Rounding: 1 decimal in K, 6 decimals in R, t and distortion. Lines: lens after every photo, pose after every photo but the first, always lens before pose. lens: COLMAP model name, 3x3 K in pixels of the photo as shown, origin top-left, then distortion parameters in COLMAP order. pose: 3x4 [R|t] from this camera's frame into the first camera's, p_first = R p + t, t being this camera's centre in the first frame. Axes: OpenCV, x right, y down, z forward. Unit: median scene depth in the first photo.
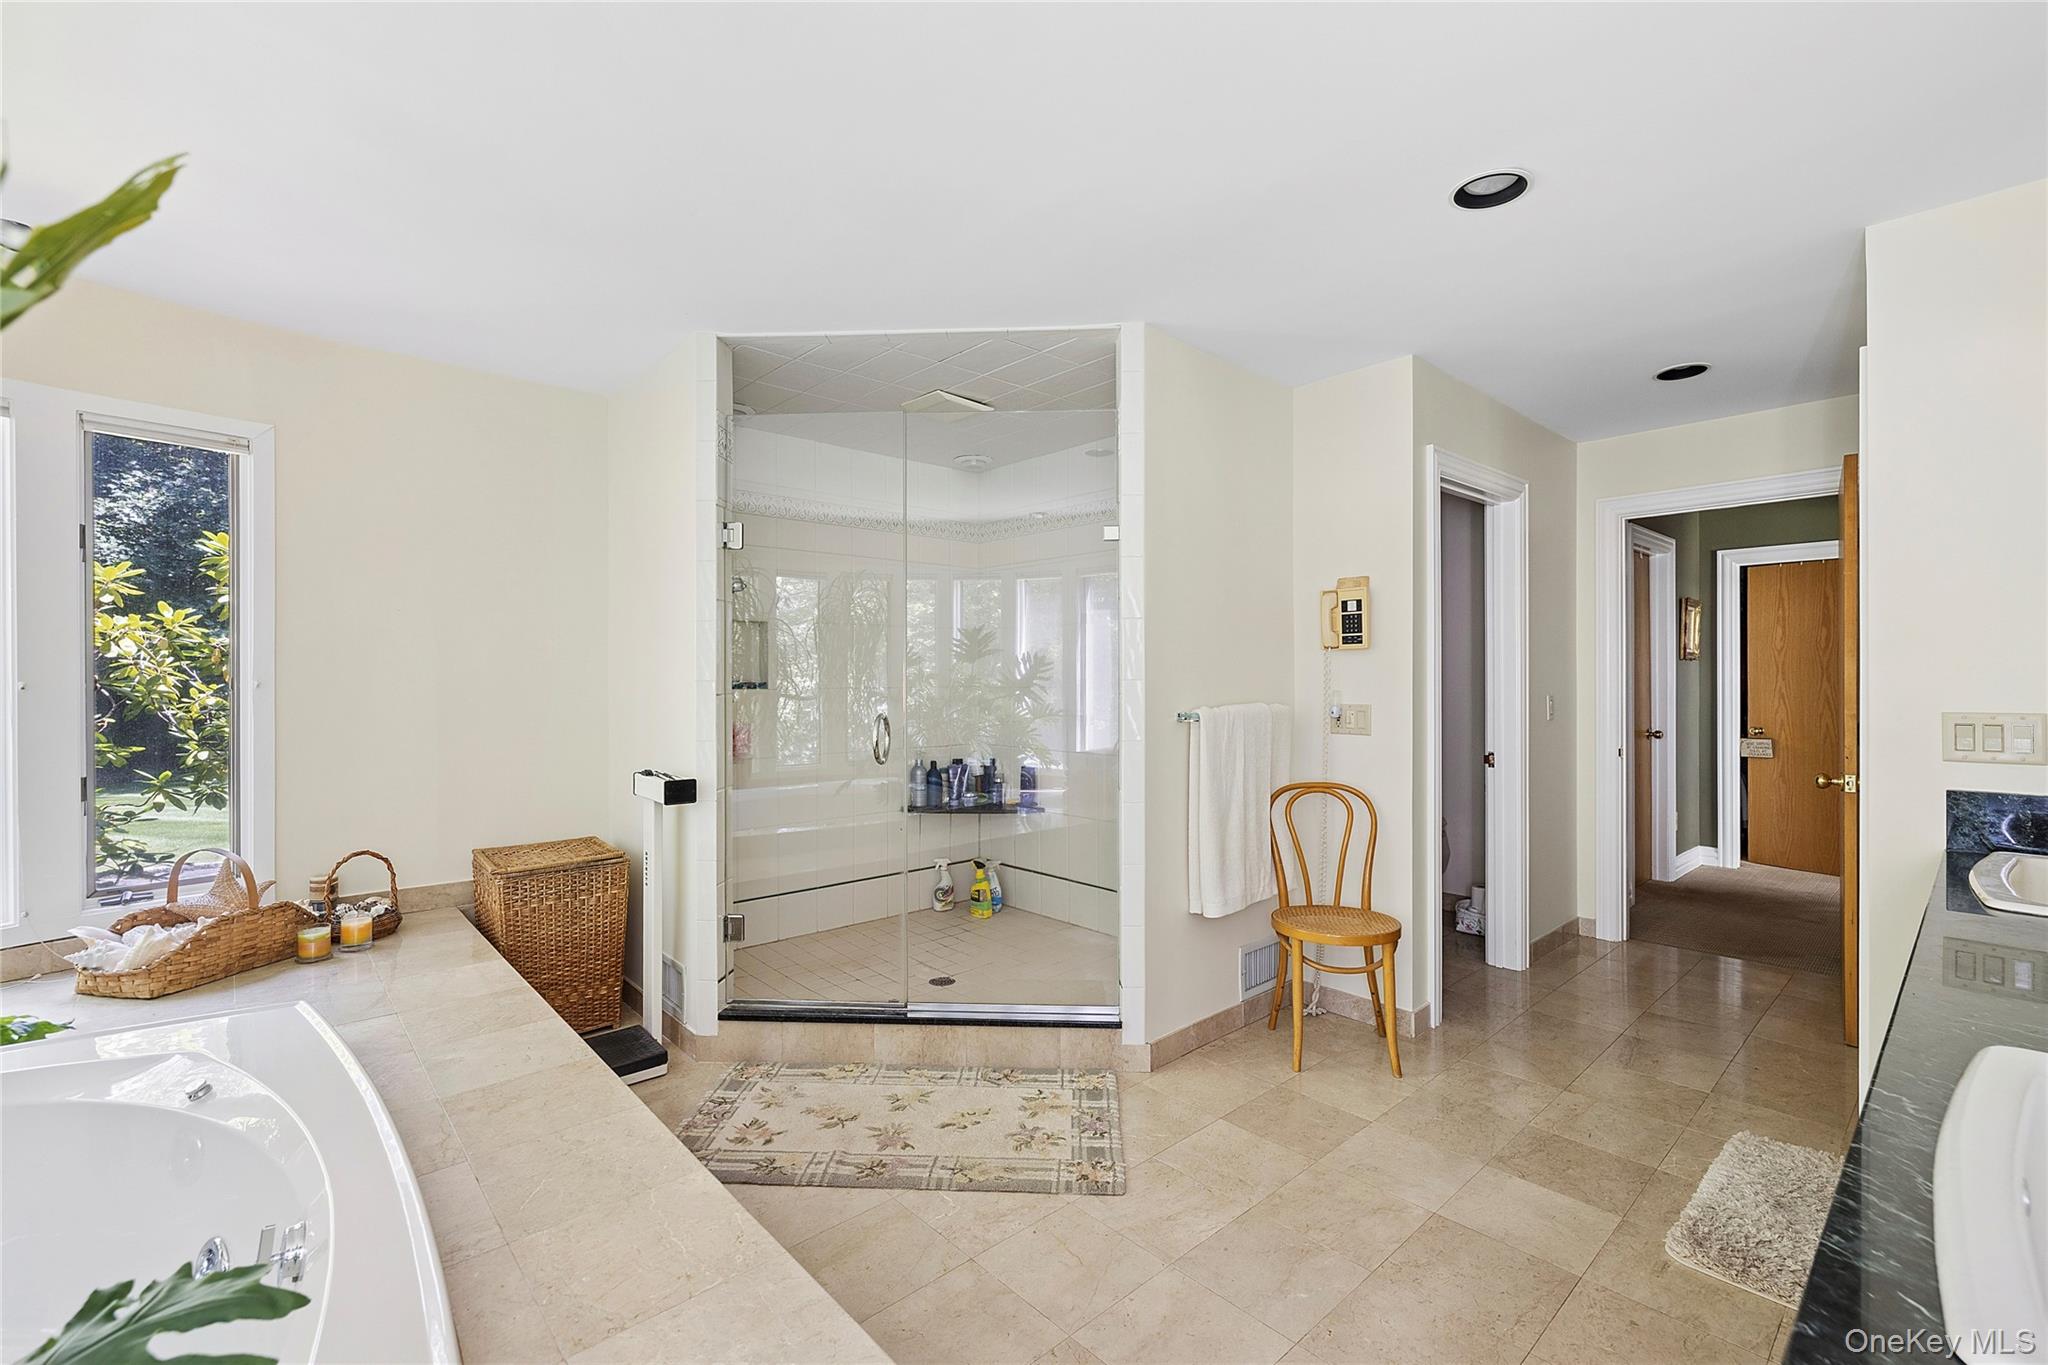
lens RADIAL K [[868.7, 0, 1021.8], [0, 868.7, 683.5], [0, 0, 1]] dist [0.000712, 0.000046]
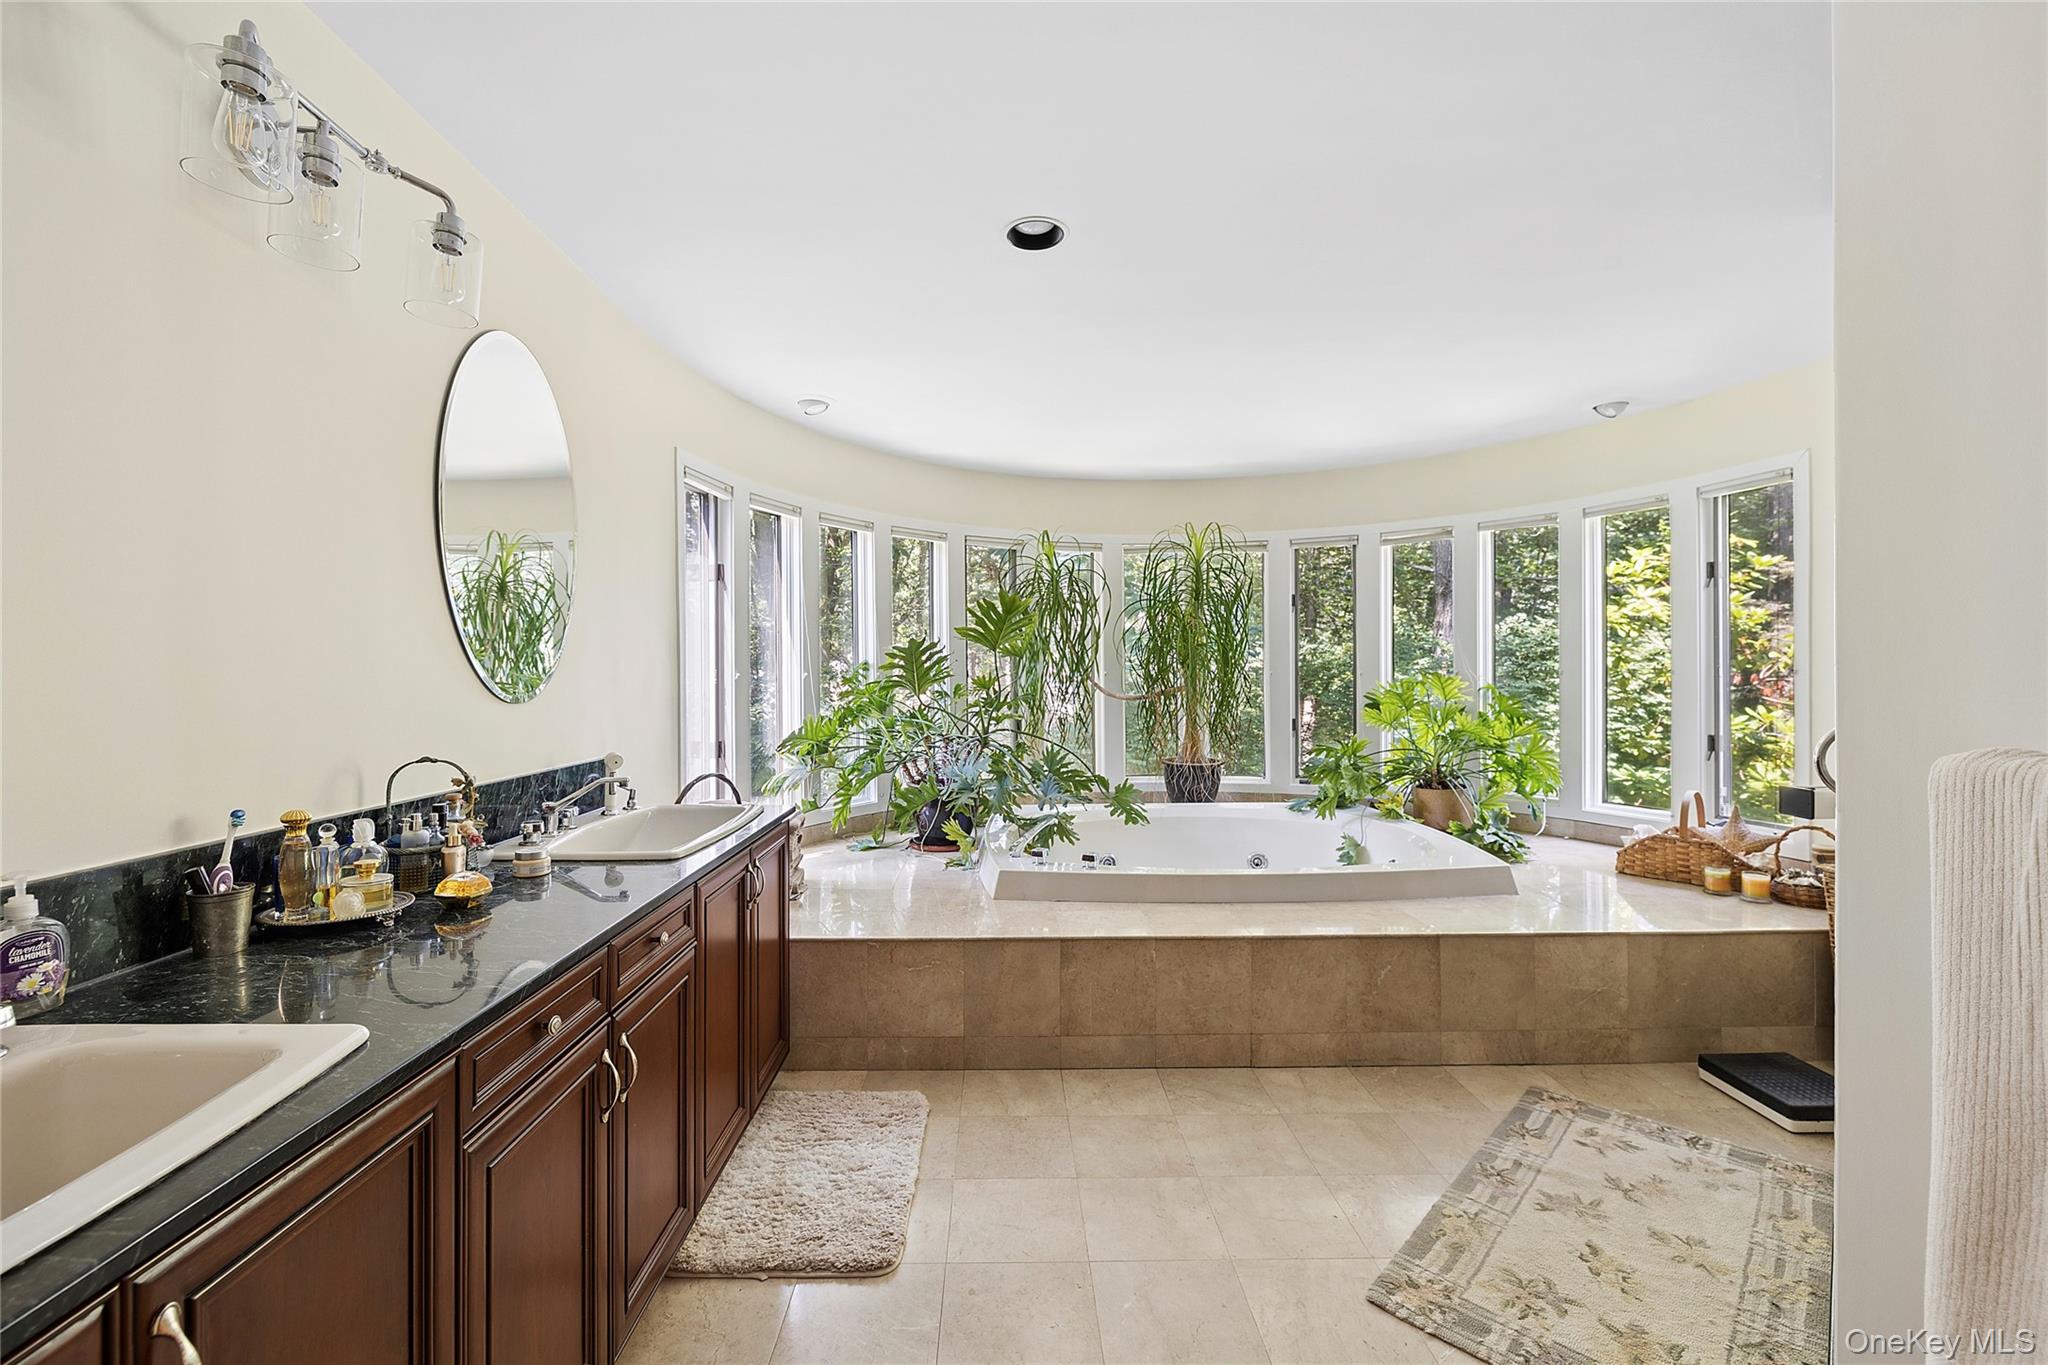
lens RADIAL K [[868.7, 0, 1023.6], [0, 868.7, 678.0], [0, 0, 1]] dist [0.000712, 0.000046]
pose [[-0.648741, 0.007958, -0.760968, 0.807927], [0.002441, 0.999962, 0.008377, -0.003236], [0.761005, 0.003577, -0.648736, 1.098205]]
